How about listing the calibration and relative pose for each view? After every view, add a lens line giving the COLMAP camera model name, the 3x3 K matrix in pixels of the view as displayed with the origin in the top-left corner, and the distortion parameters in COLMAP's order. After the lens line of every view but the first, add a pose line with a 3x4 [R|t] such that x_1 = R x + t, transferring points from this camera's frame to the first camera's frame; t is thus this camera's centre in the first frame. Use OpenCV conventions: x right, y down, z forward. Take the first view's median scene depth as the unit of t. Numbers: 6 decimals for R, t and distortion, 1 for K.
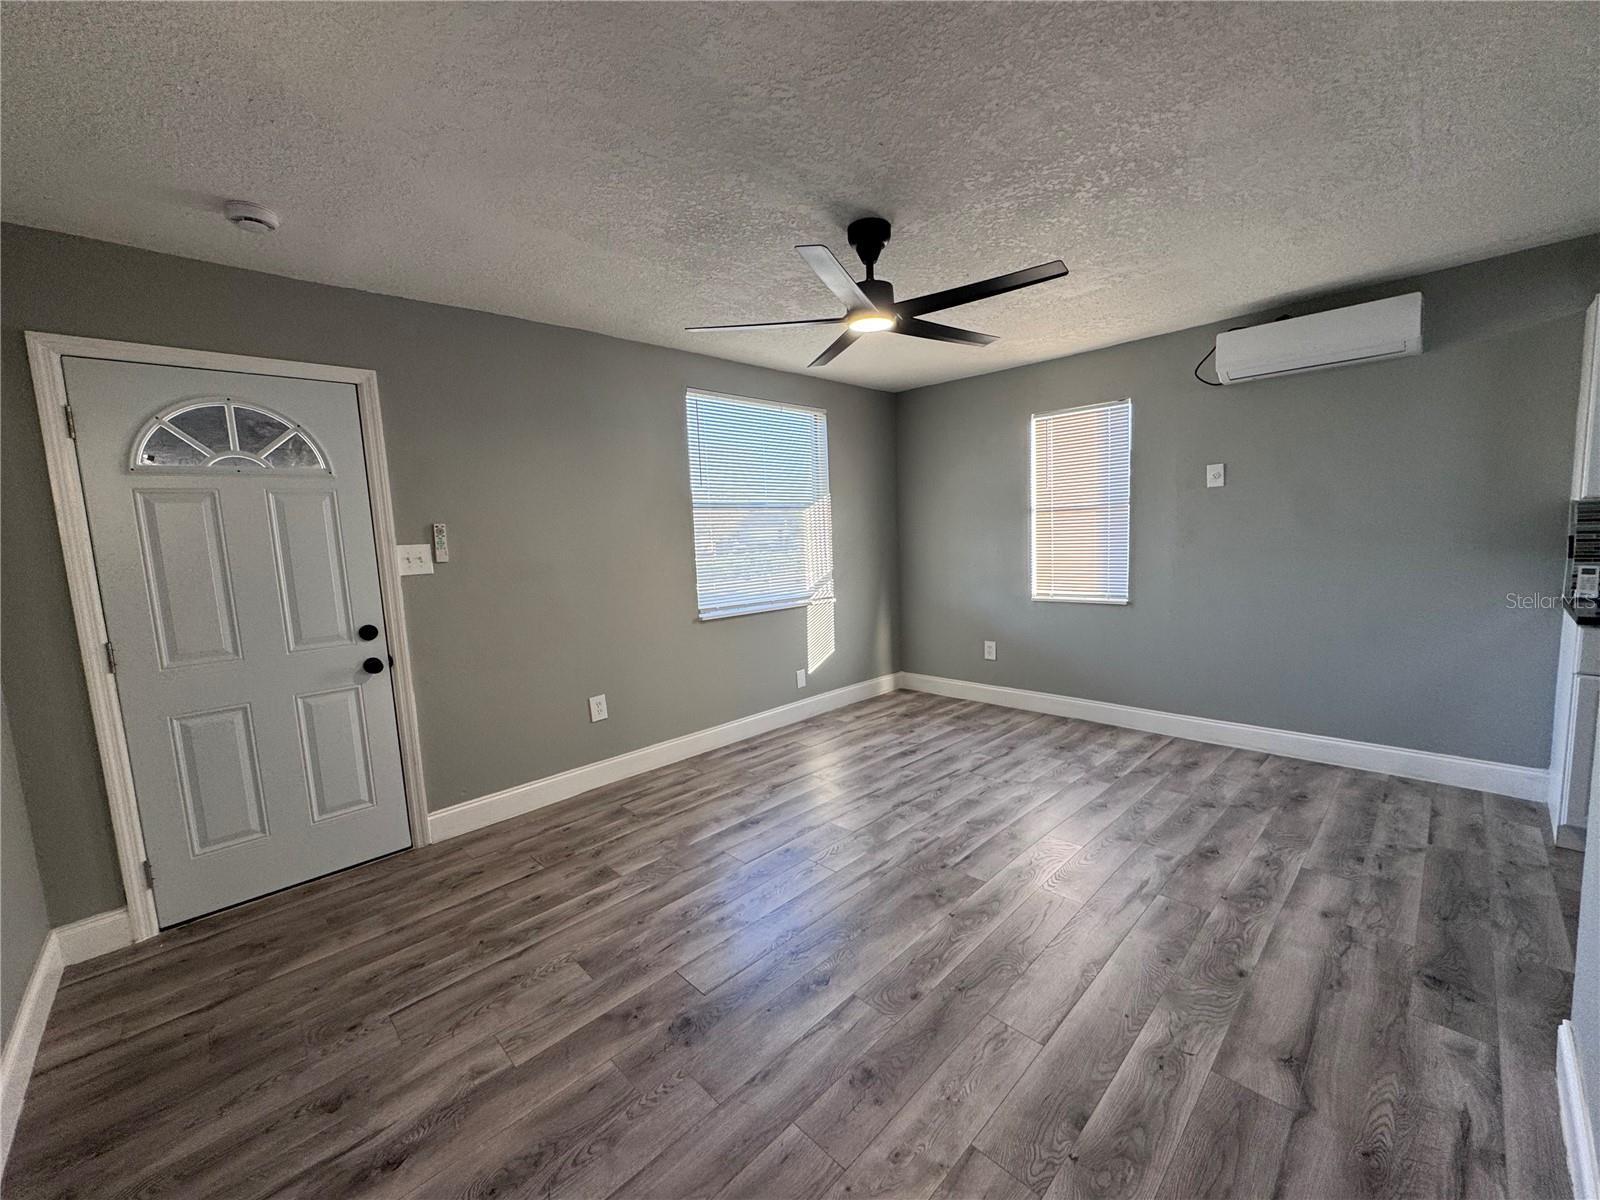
lens RADIAL K [[636.3, 0, 798.8], [0, 636.3, 601.3], [0, 0, 1]] dist [-0.002866, 0.000158]
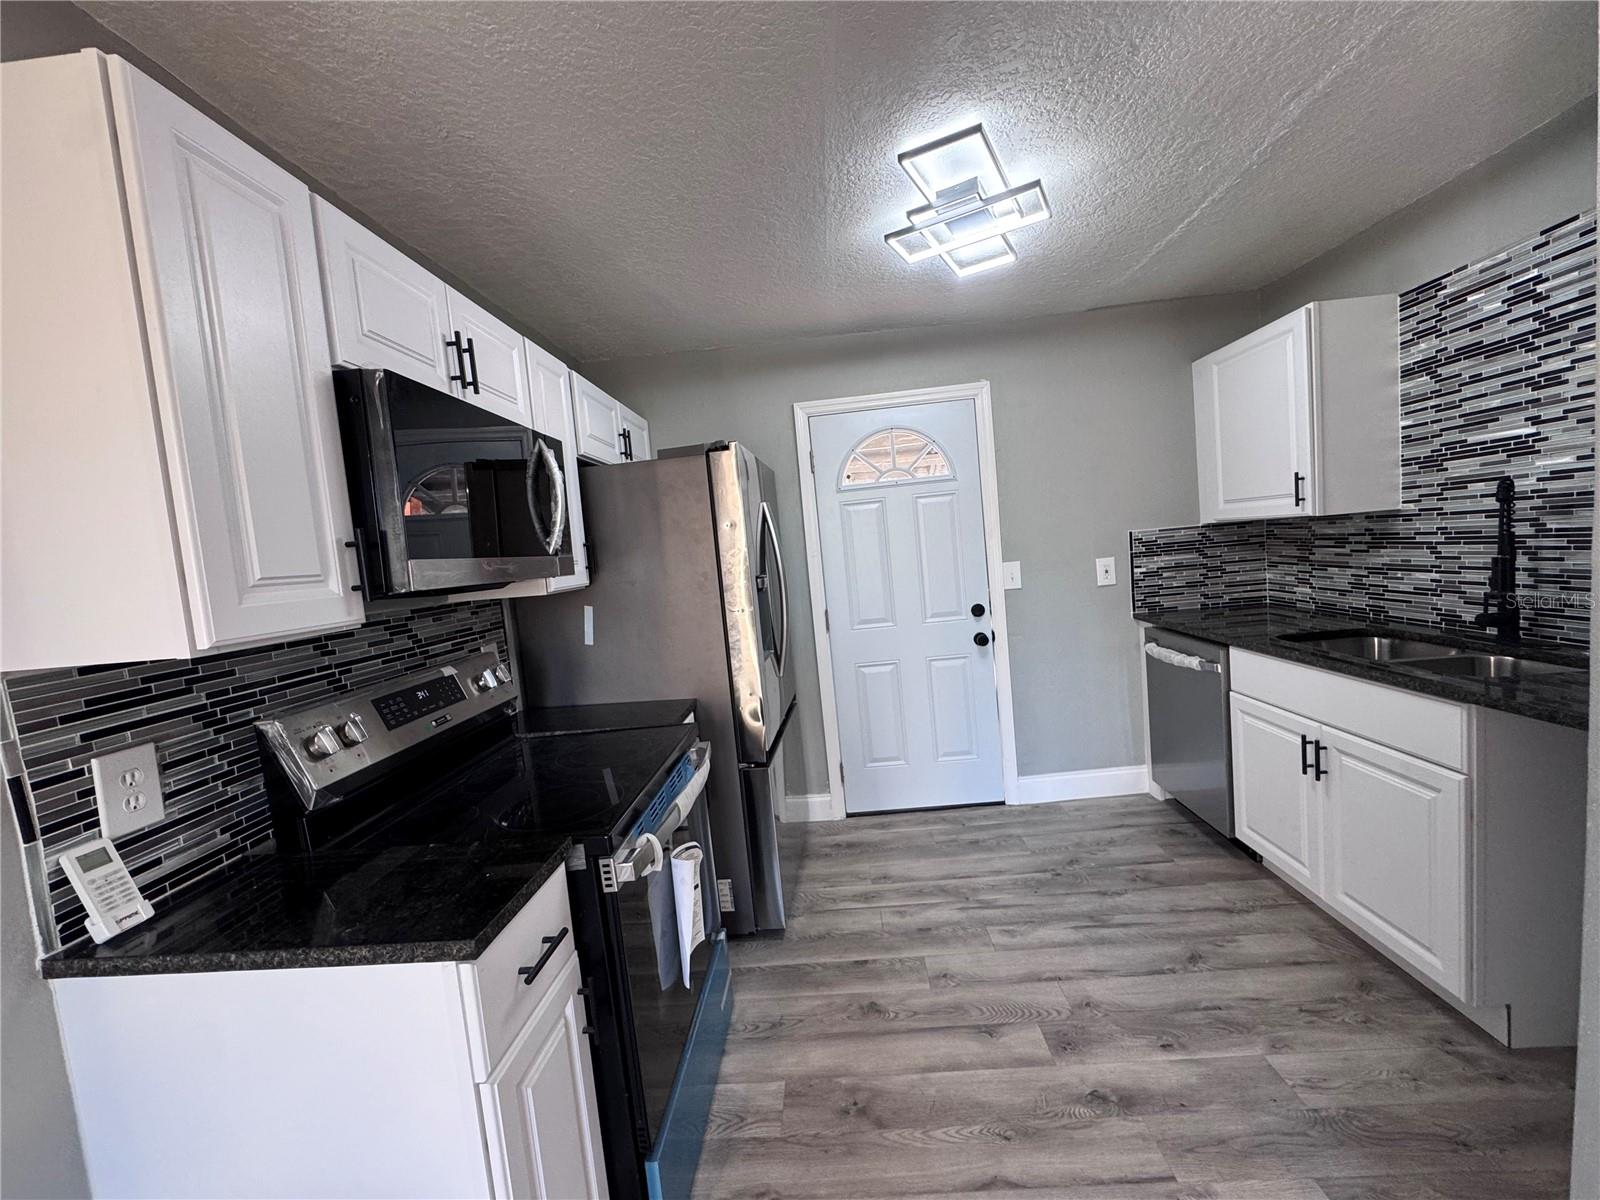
lens RADIAL K [[636.3, 0, 798.8], [0, 636.3, 601.3], [0, 0, 1]] dist [-0.002866, 0.000158]
pose [[-0.675353, 0.048278, 0.735913, 0.641495], [0.202911, 0.971507, 0.122480, -0.139446], [-0.709031, 0.232043, -0.665906, 0.841101]]
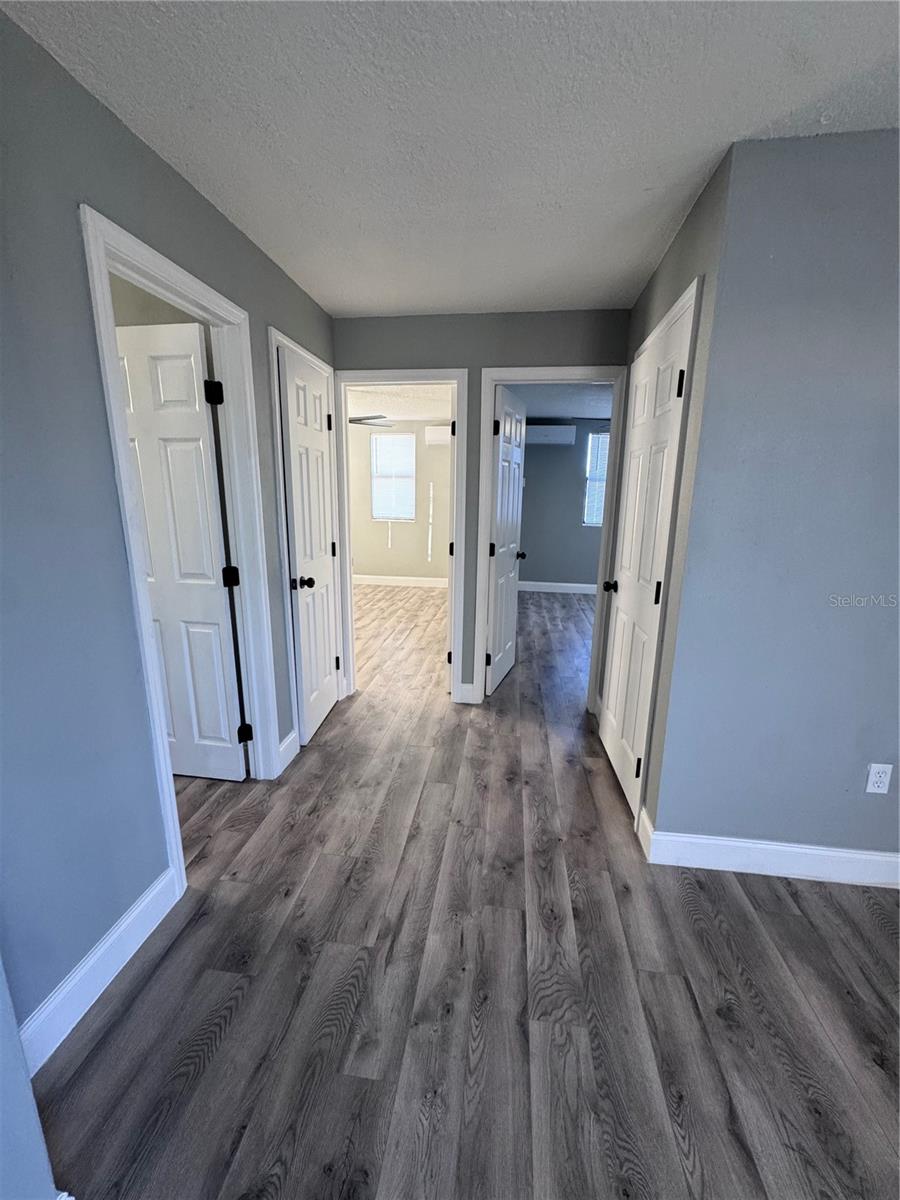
lens RADIAL K [[476.5, 0, 451.9], [0, 476.5, 598.5], [0, 0, 1]] dist [-0.002119, 0.000165]
pose [[-0.782043, 0.172146, -0.598978, 0.170864], [-0.046879, 0.942123, 0.331973, -0.081204], [0.621459, 0.287696, -0.728711, 0.435455]]
